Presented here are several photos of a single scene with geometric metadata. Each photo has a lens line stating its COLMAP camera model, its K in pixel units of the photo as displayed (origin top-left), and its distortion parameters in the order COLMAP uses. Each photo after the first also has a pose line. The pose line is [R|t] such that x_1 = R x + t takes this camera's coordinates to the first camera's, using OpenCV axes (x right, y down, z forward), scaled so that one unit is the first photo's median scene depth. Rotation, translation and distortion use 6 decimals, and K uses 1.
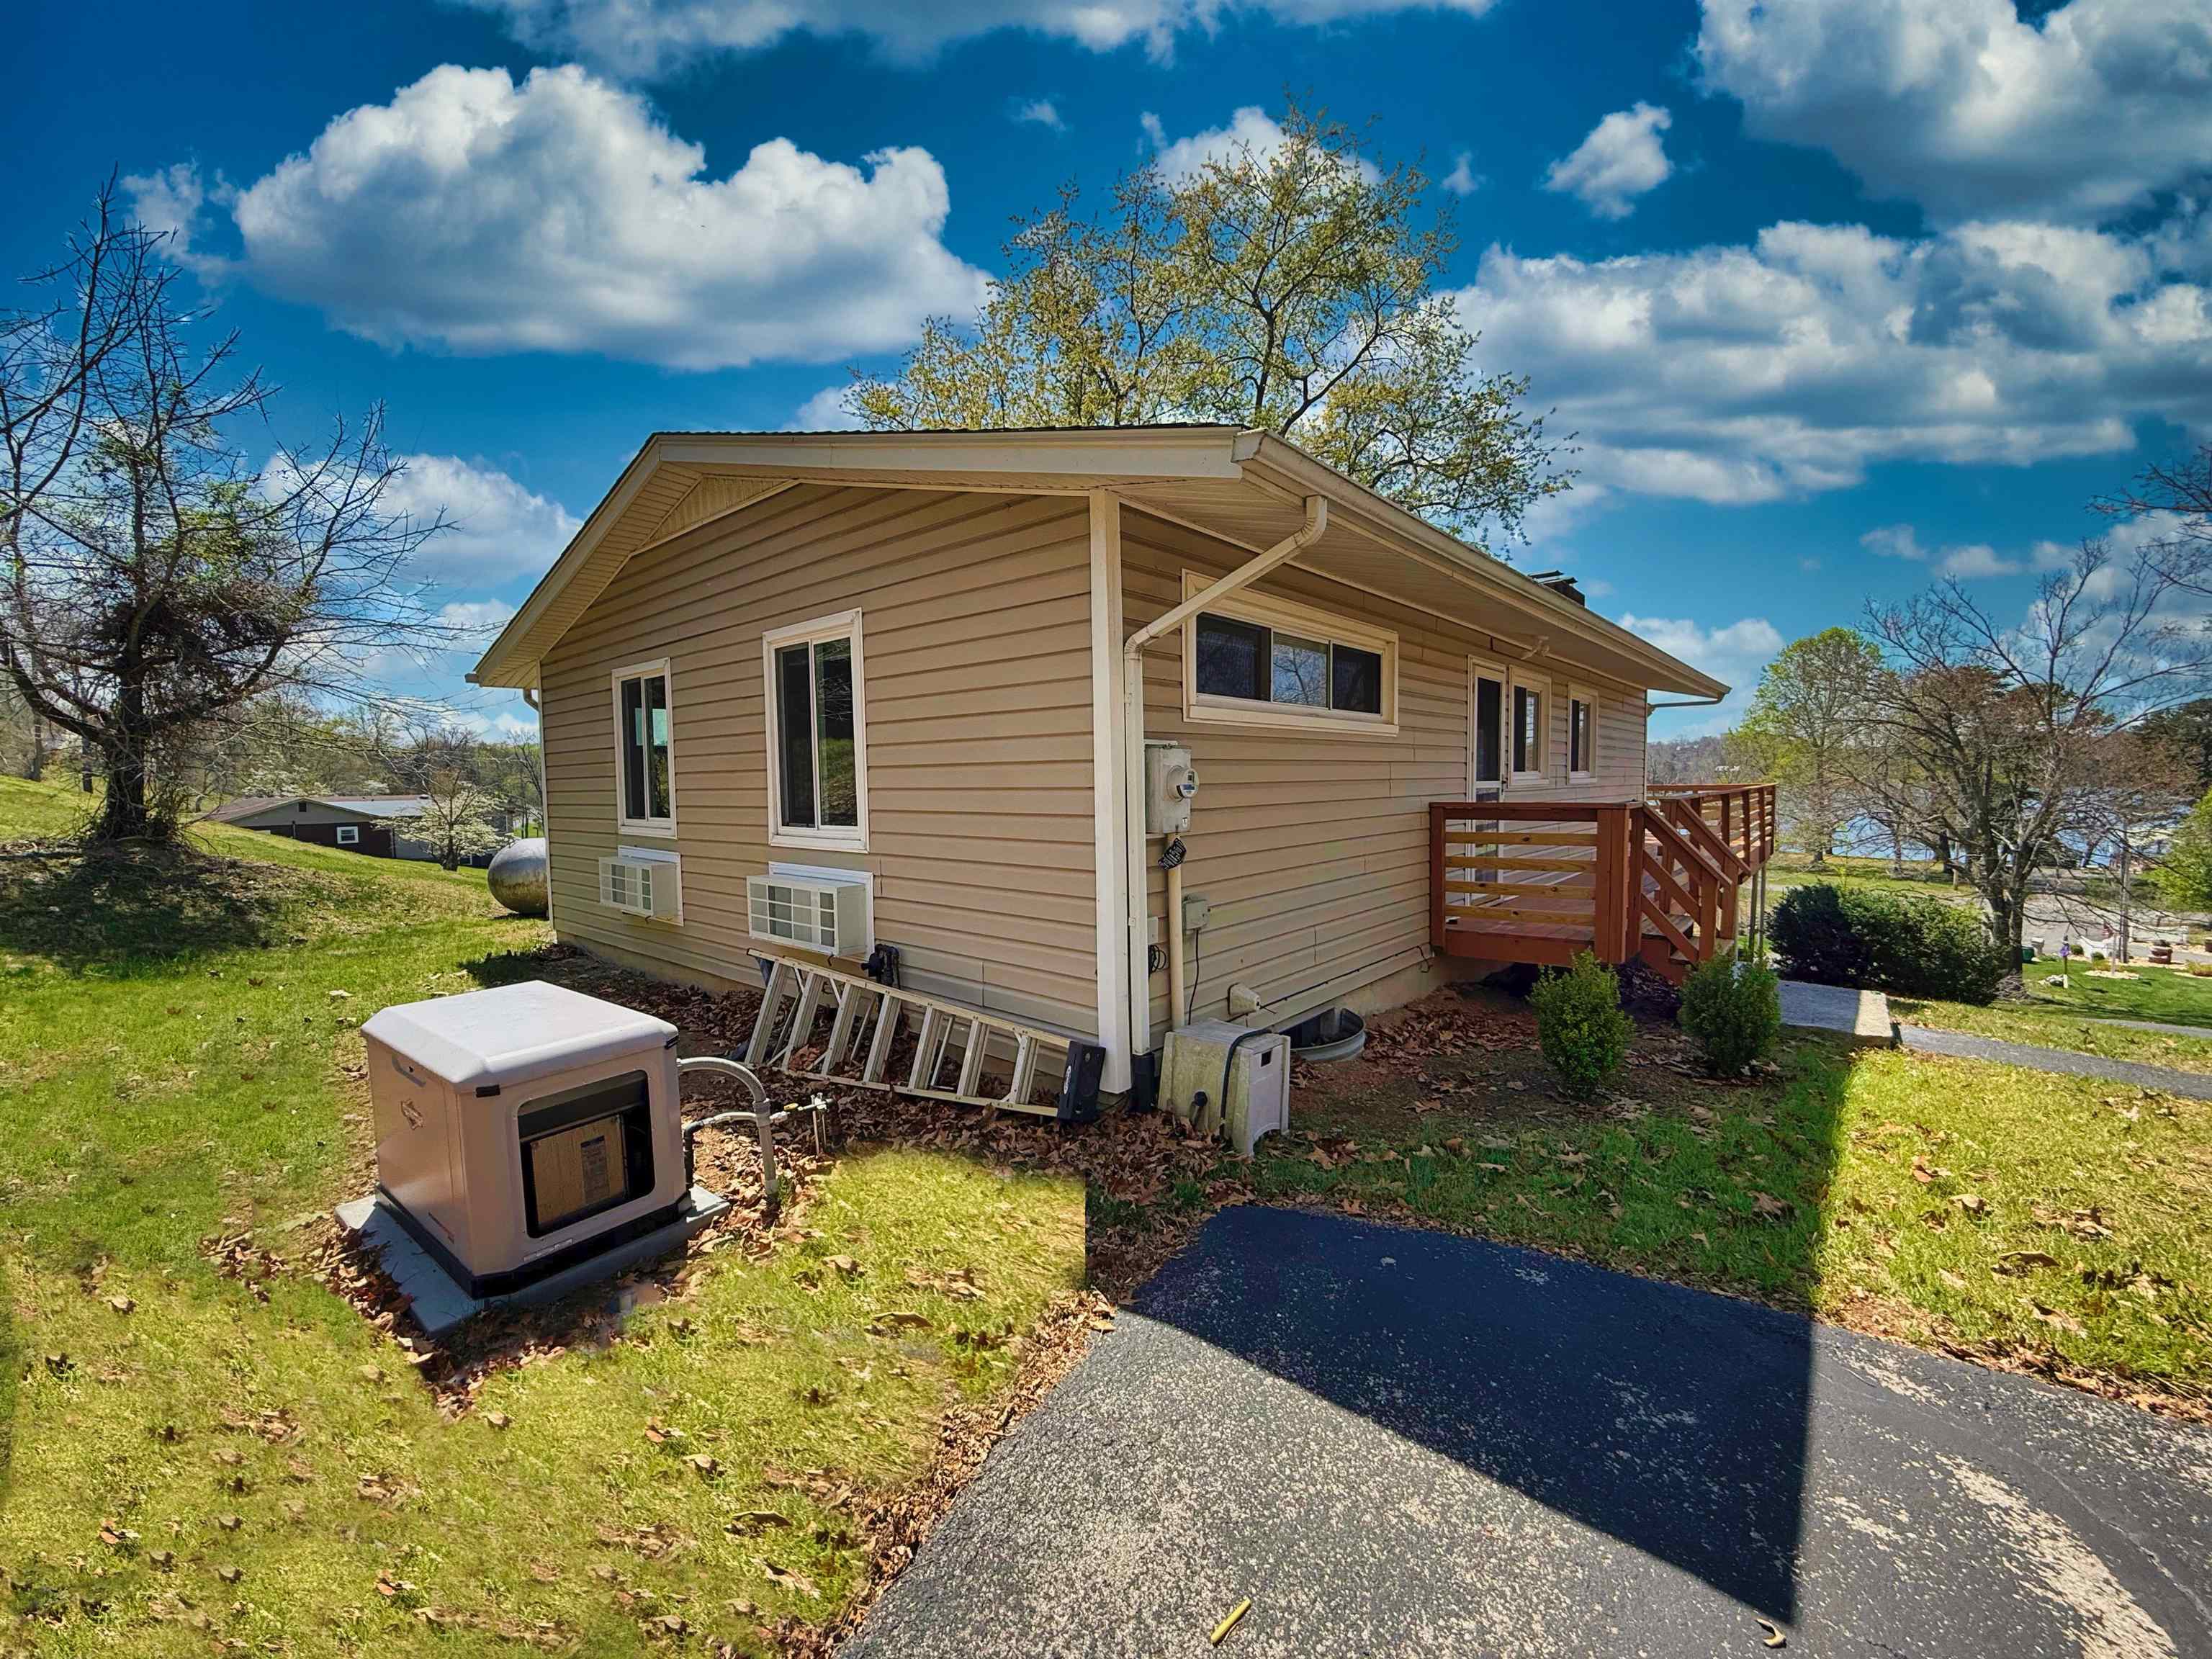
lens RADIAL K [[884.4, 0, 1106.0], [0, 884.4, 829.5], [0, 0, 1]] dist [0.001329, 0.000164]
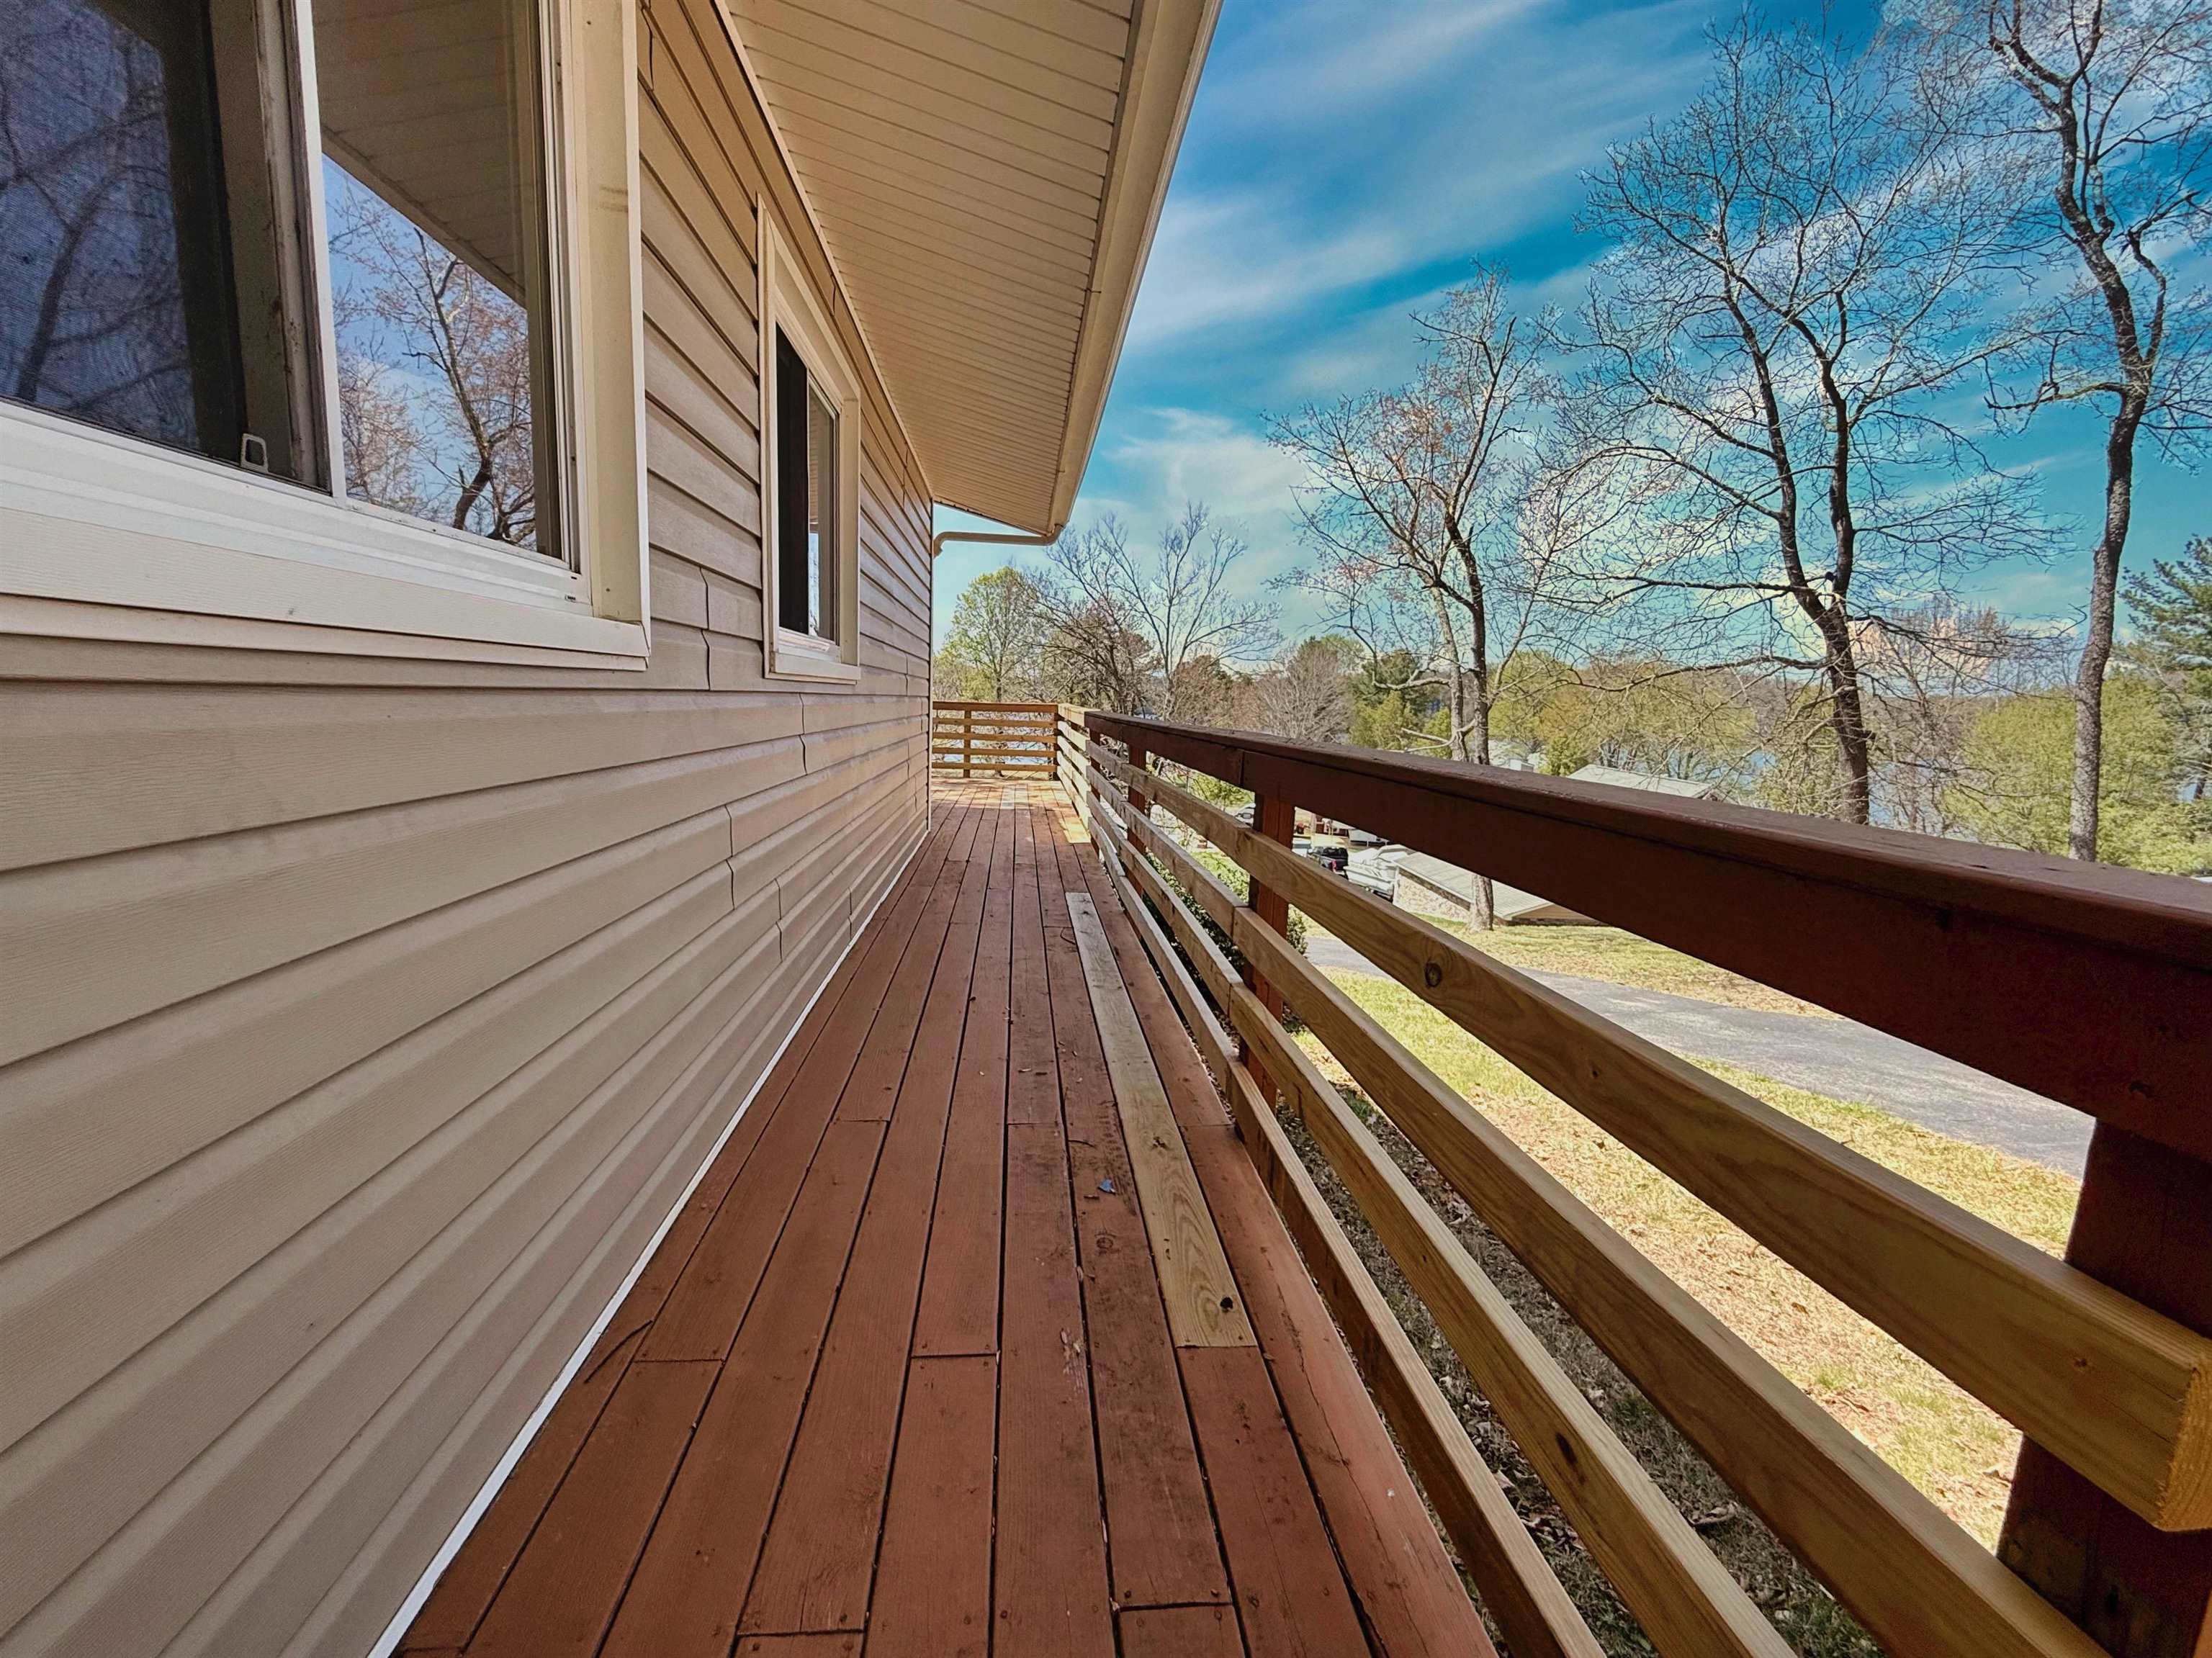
lens RADIAL K [[884.3, 0, 1106.0], [0, 884.3, 829.0], [0, 0, 1]] dist [0.001329, 0.000164]
pose [[0.682609, -0.064359, 0.727944, 0.121207], [-0.009510, 0.995248, 0.096909, -0.009875], [-0.730722, -0.073074, 0.678753, 0.228086]]
